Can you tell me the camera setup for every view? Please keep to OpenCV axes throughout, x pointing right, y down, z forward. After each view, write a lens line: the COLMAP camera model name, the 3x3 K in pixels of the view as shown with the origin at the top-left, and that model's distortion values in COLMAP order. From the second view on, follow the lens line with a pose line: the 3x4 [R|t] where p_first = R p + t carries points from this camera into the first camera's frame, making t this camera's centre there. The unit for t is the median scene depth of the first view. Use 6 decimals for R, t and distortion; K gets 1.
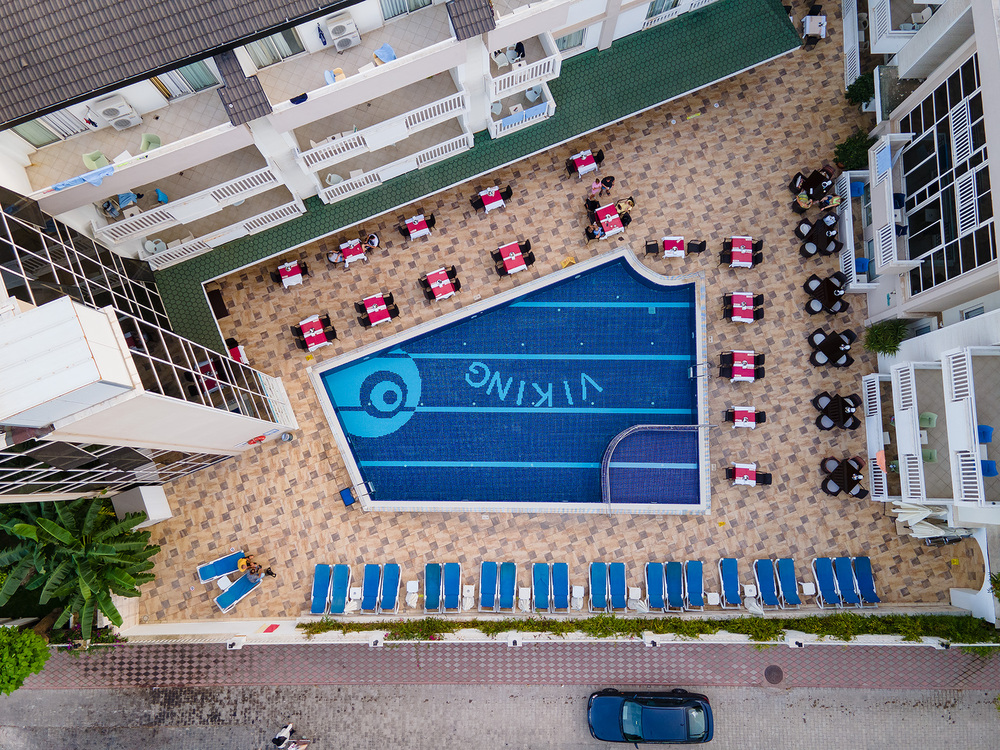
lens RADIAL K [[727.5, 0, 498.0], [0, 727.5, 377.0], [0, 0, 1]] dist [0.032889, 0.024260]
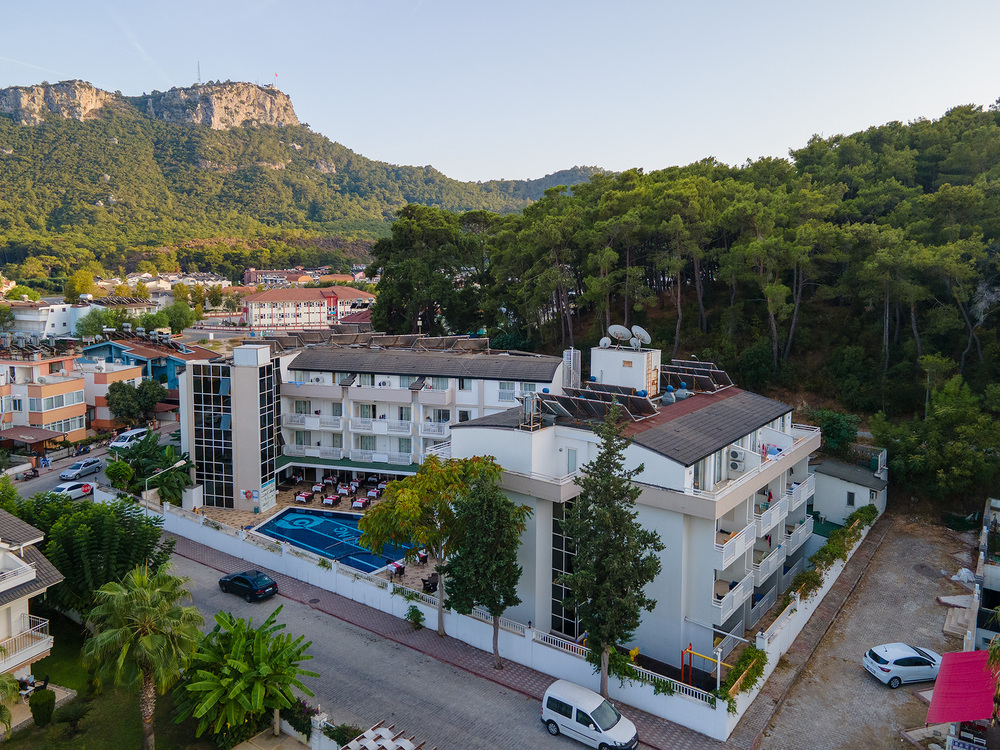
lens RADIAL K [[746.2, 0, 497.3], [0, 746.2, 330.9], [0, 0, 1]] dist [0.042889, 0.005640]
pose [[0.792186, 0.073275, -0.605864, 1.560931], [-0.605681, 0.216034, -0.765820, 1.225986], [0.074772, 0.973632, 0.215520, 0.075509]]
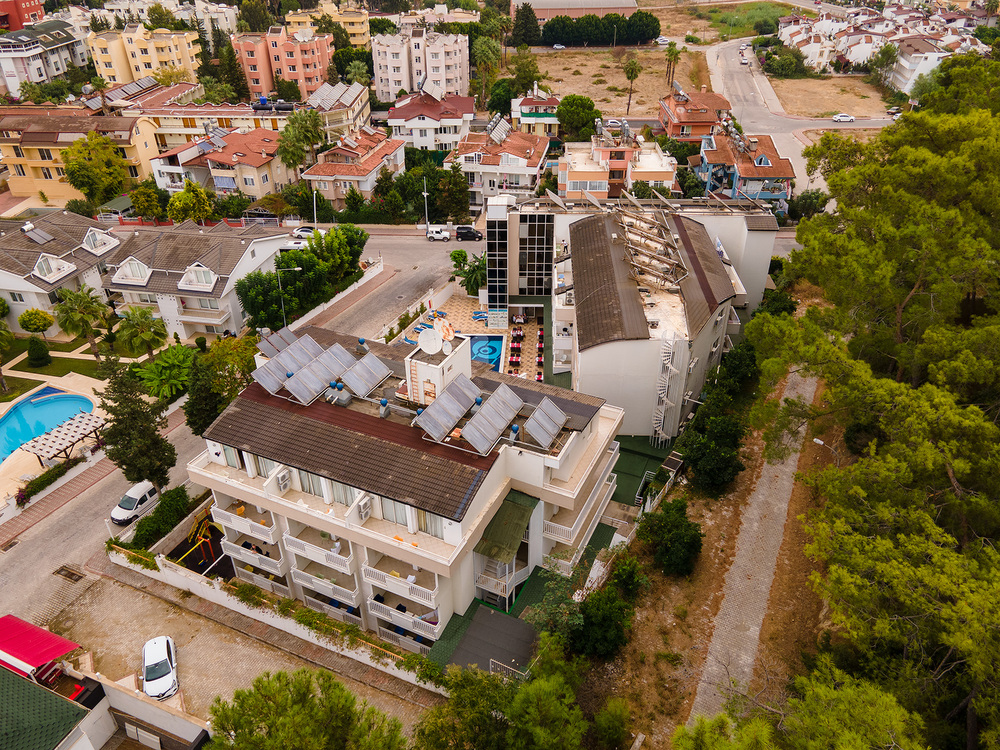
lens RADIAL K [[727.5, 0, 498.0], [0, 727.5, 377.0], [0, 0, 1]] dist [0.032889, 0.024260]
pose [[-0.428081, 0.498007, -0.754146, 1.901844], [-0.893065, -0.105223, 0.437451, -1.203455], [0.138500, 0.860765, 0.489796, -0.183236]]
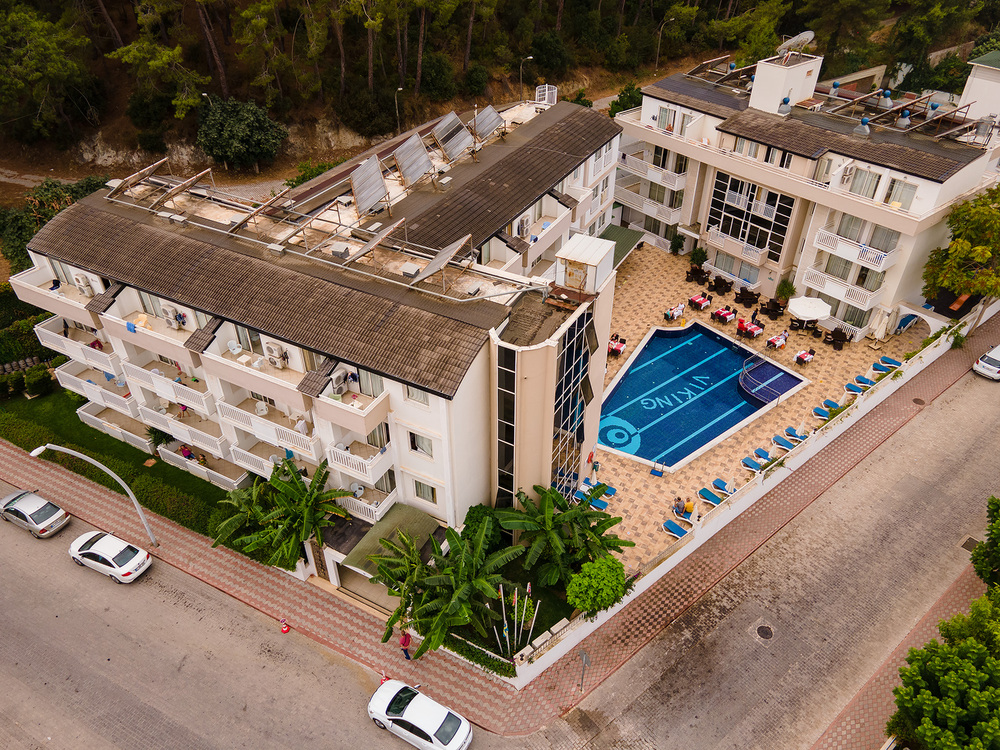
lens RADIAL K [[723.7, 0, 500.0], [0, 723.7, 375.0], [0, 0, 1]] dist [-0.000740, 0.082201]
pose [[0.780820, -0.373526, 0.500798, -1.082991], [0.618059, 0.578883, -0.531881, 0.617020], [-0.091232, 0.724826, 0.682864, -0.073144]]
